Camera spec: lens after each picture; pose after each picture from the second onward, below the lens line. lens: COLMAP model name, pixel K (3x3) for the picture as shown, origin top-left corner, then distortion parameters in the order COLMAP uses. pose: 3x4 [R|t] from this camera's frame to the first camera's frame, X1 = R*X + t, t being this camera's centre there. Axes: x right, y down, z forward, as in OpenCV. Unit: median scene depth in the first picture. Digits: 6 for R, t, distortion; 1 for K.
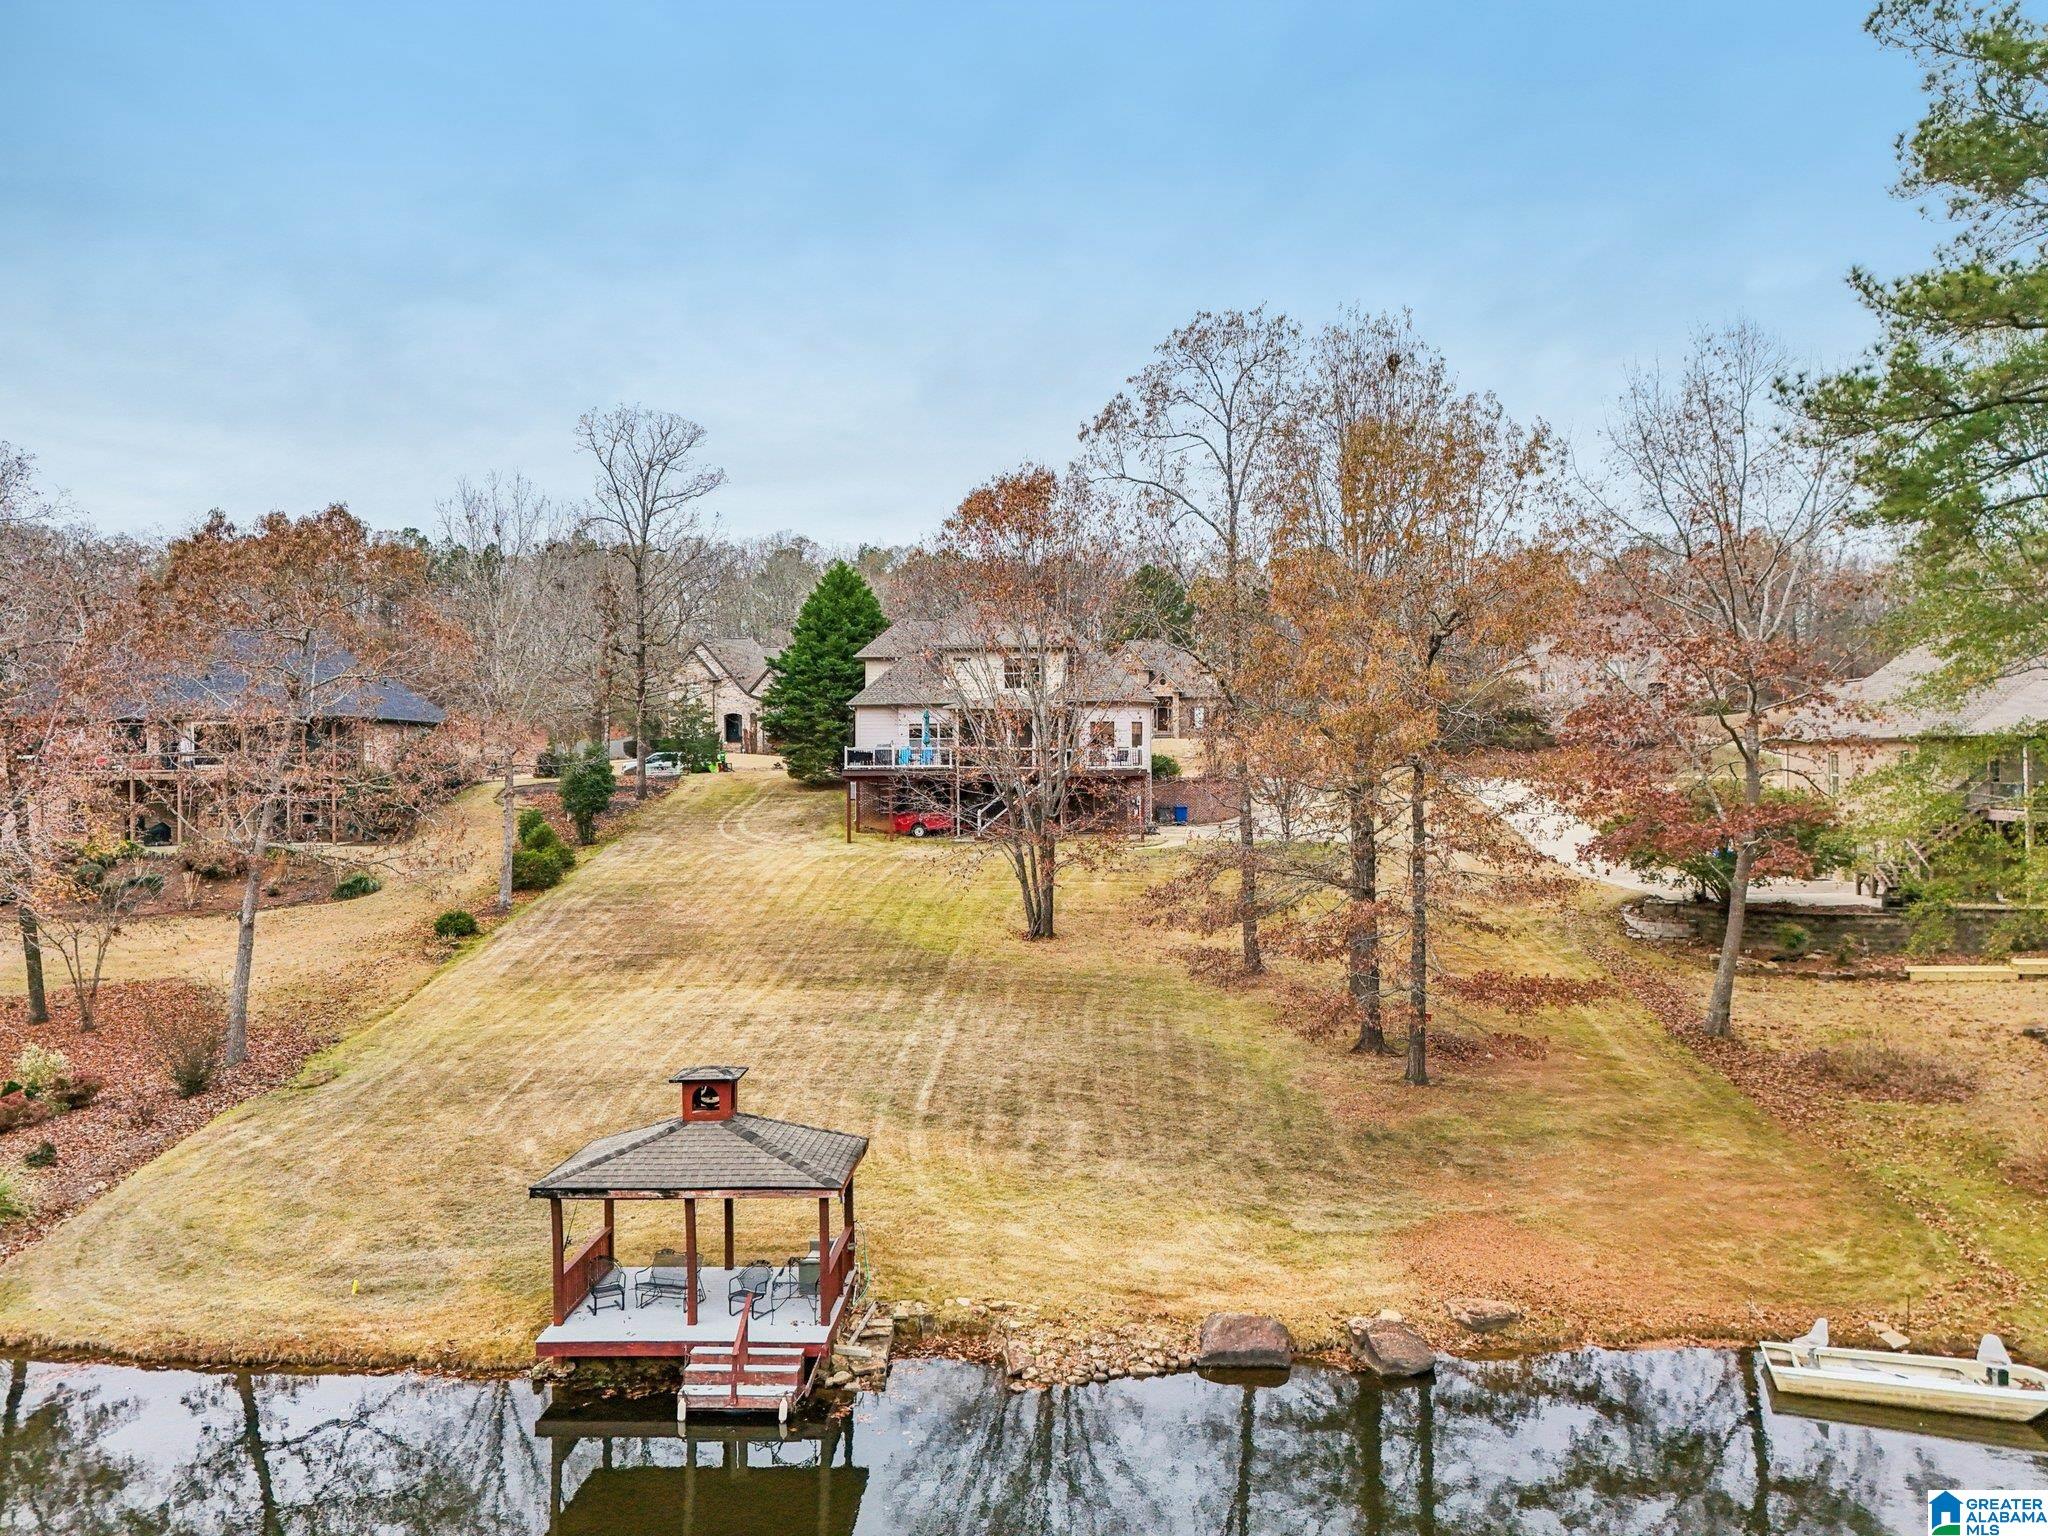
lens RADIAL K [[1516.2, 0, 1041.7], [0, 1516.2, 759.8], [0, 0, 1]] dist [0.041508, -0.014500]
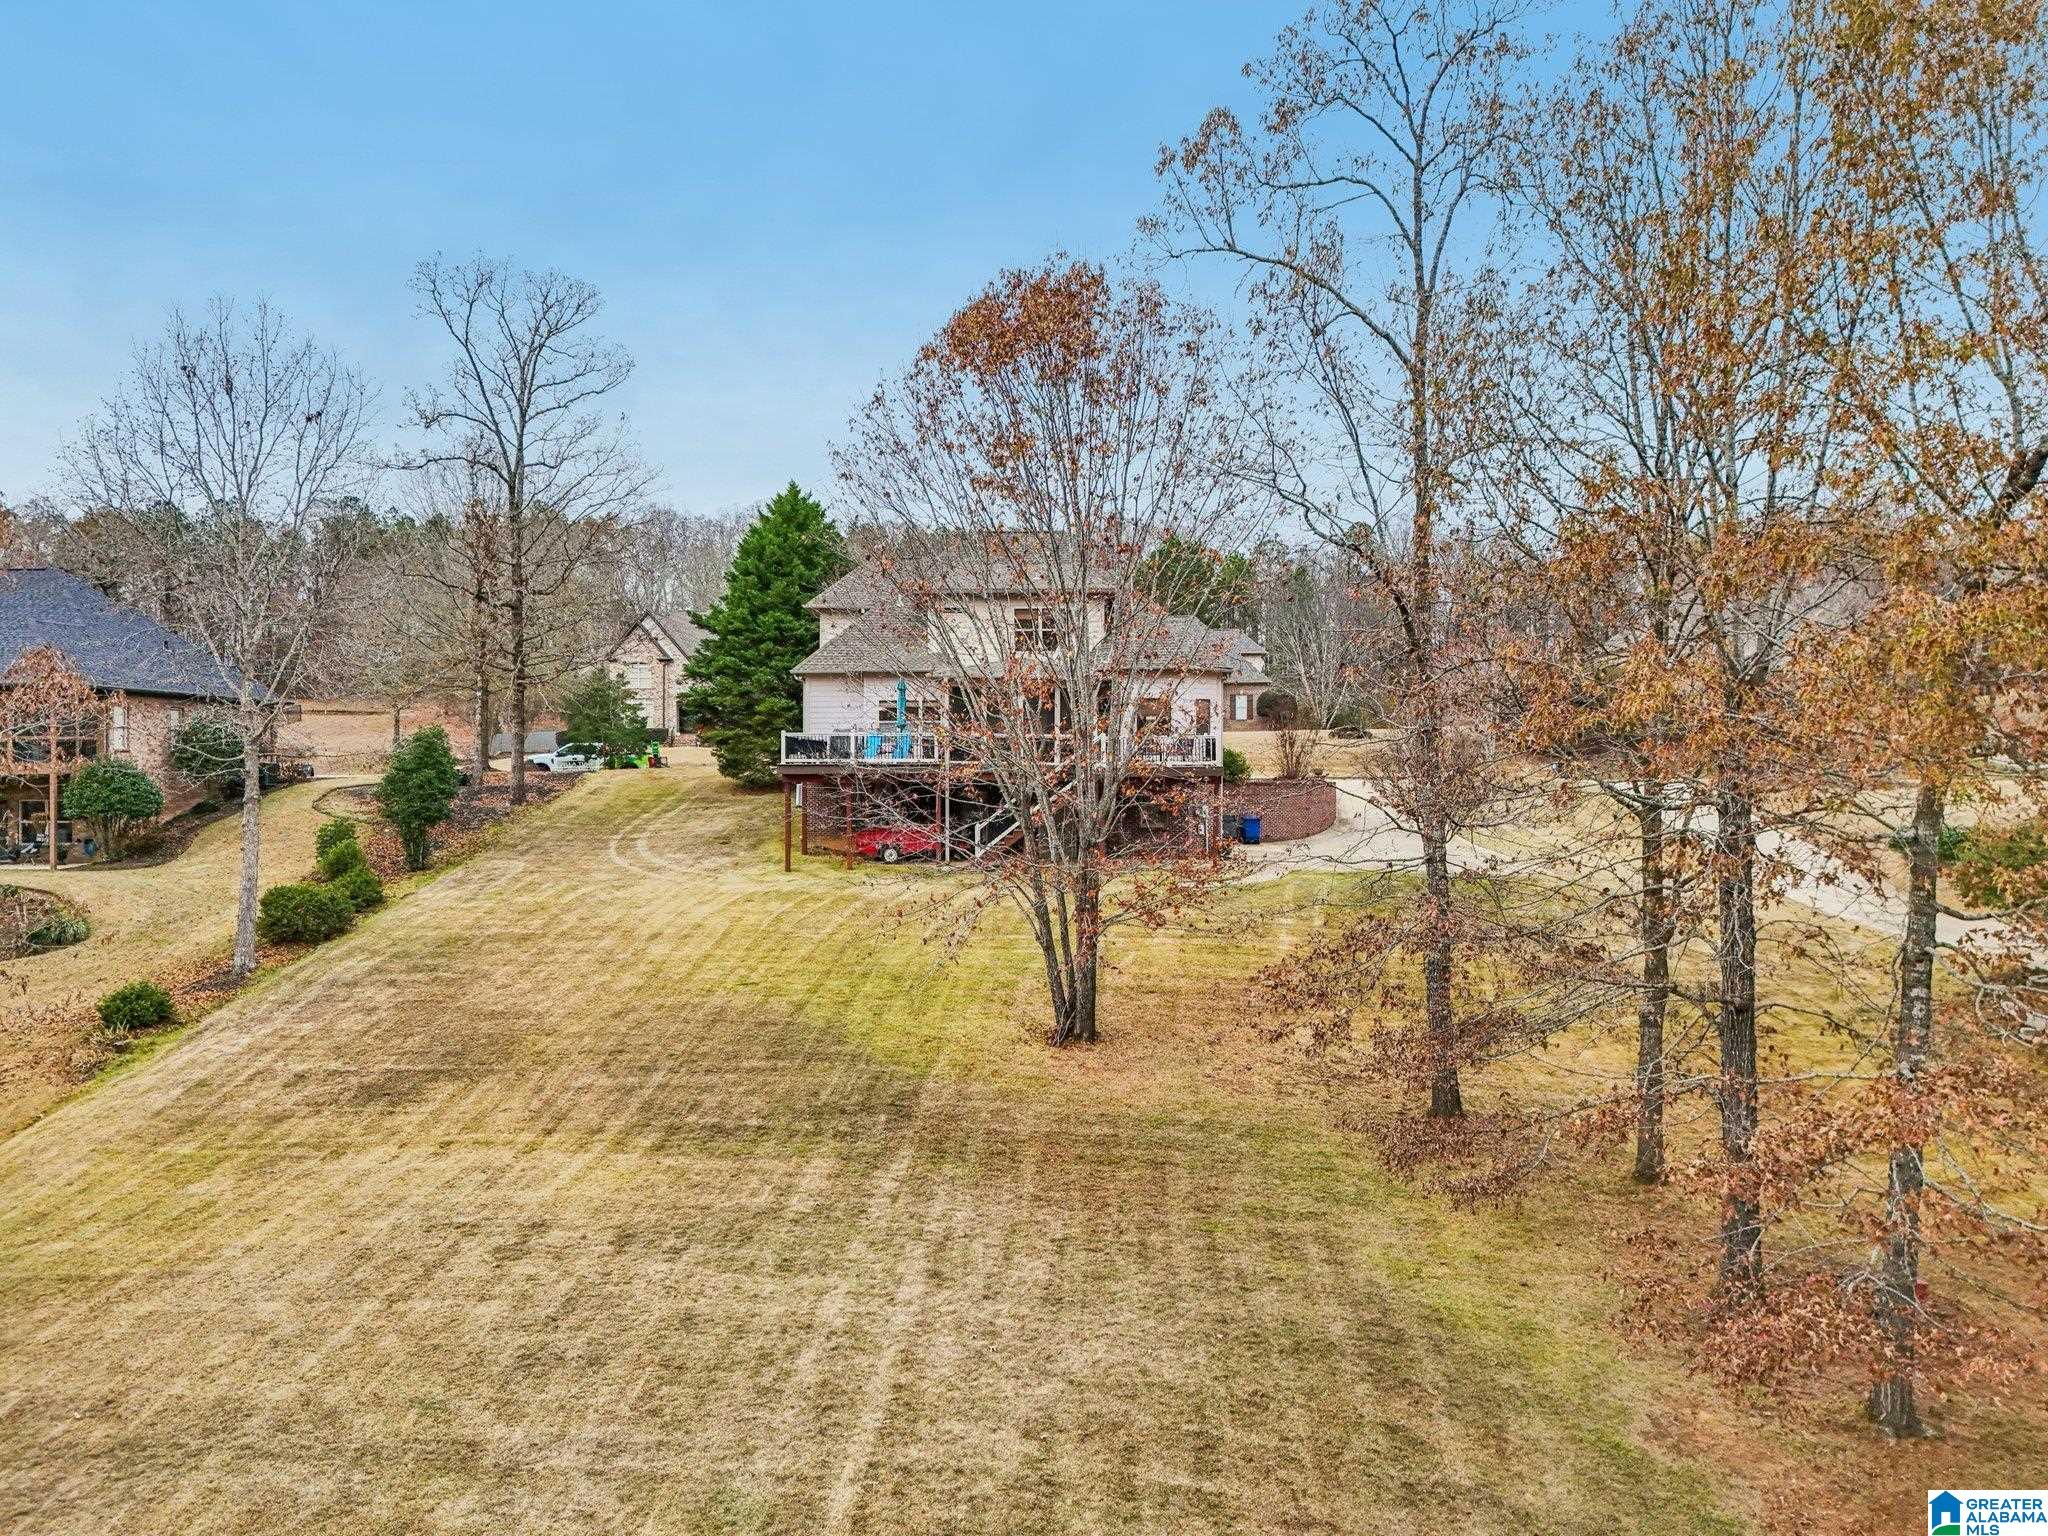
lens RADIAL K [[1516.2, 0, 1011.8], [0, 1516.2, 769.9], [0, 0, 1]] dist [0.041508, -0.014500]
pose [[0.999763, 0.005012, -0.021189, -0.011818], [-0.004865, 0.999964, 0.006999, 0.003613], [0.021224, -0.006895, 0.999751, 0.330100]]
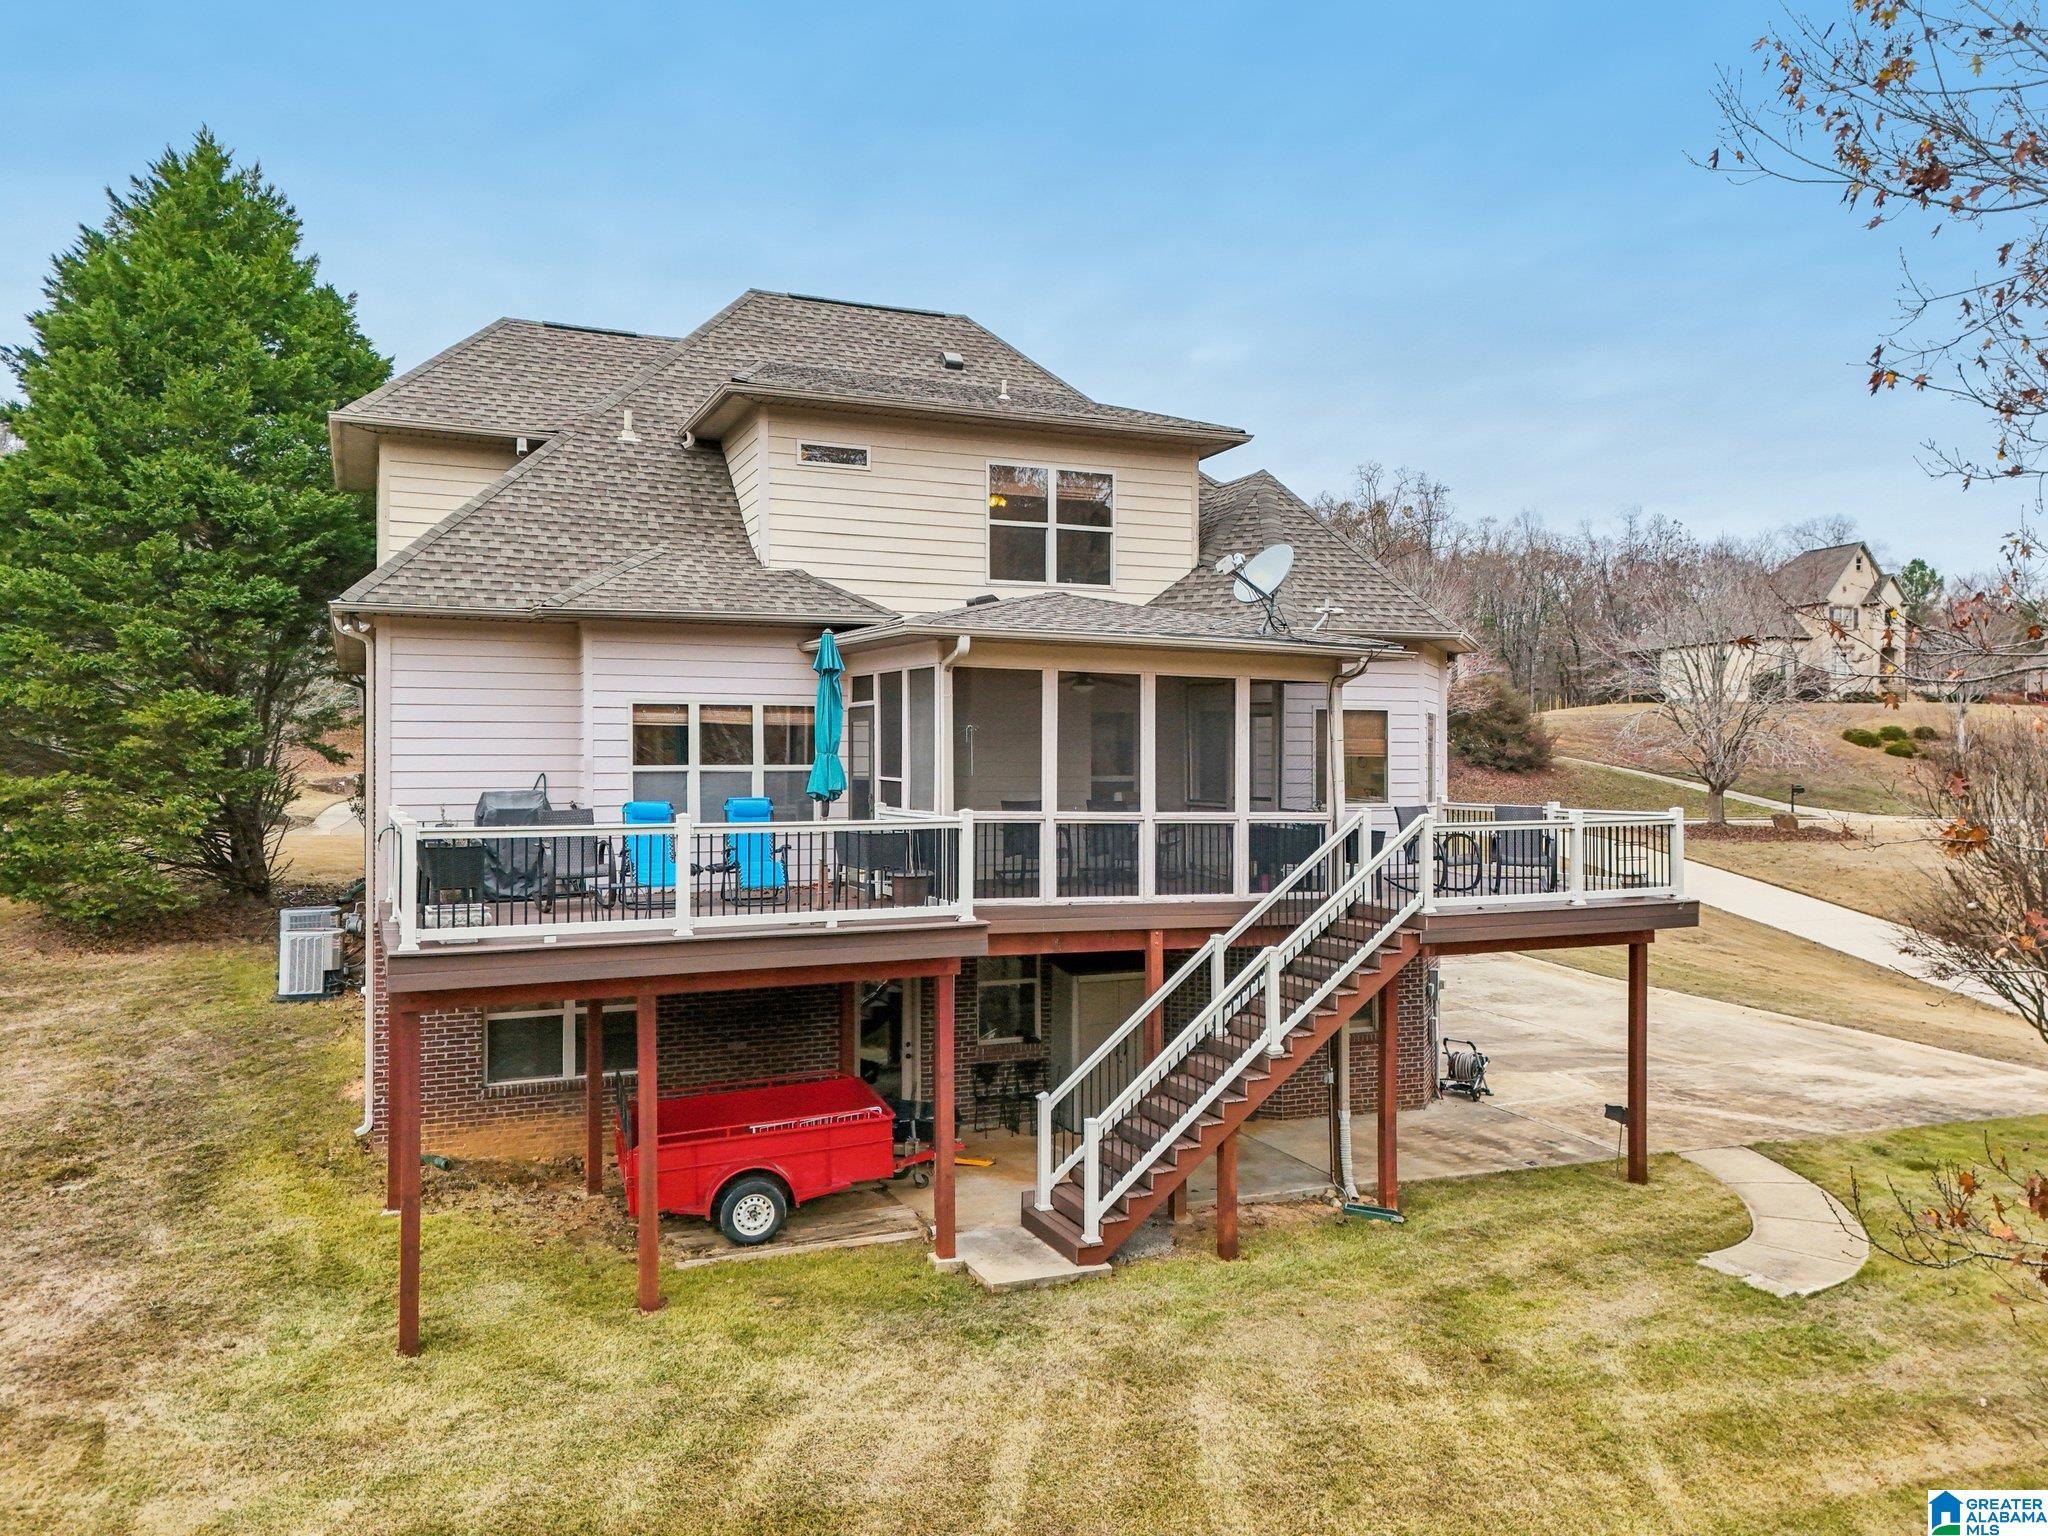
lens RADIAL K [[1516.2, 0, 1019.9], [0, 1516.2, 778.4], [0, 0, 1]] dist [0.041508, -0.014500]
pose [[0.910130, -0.005774, 0.414283, -0.142704], [0.000256, 0.999911, 0.013374, -0.016788], [-0.414323, -0.012066, 0.910050, 0.841257]]
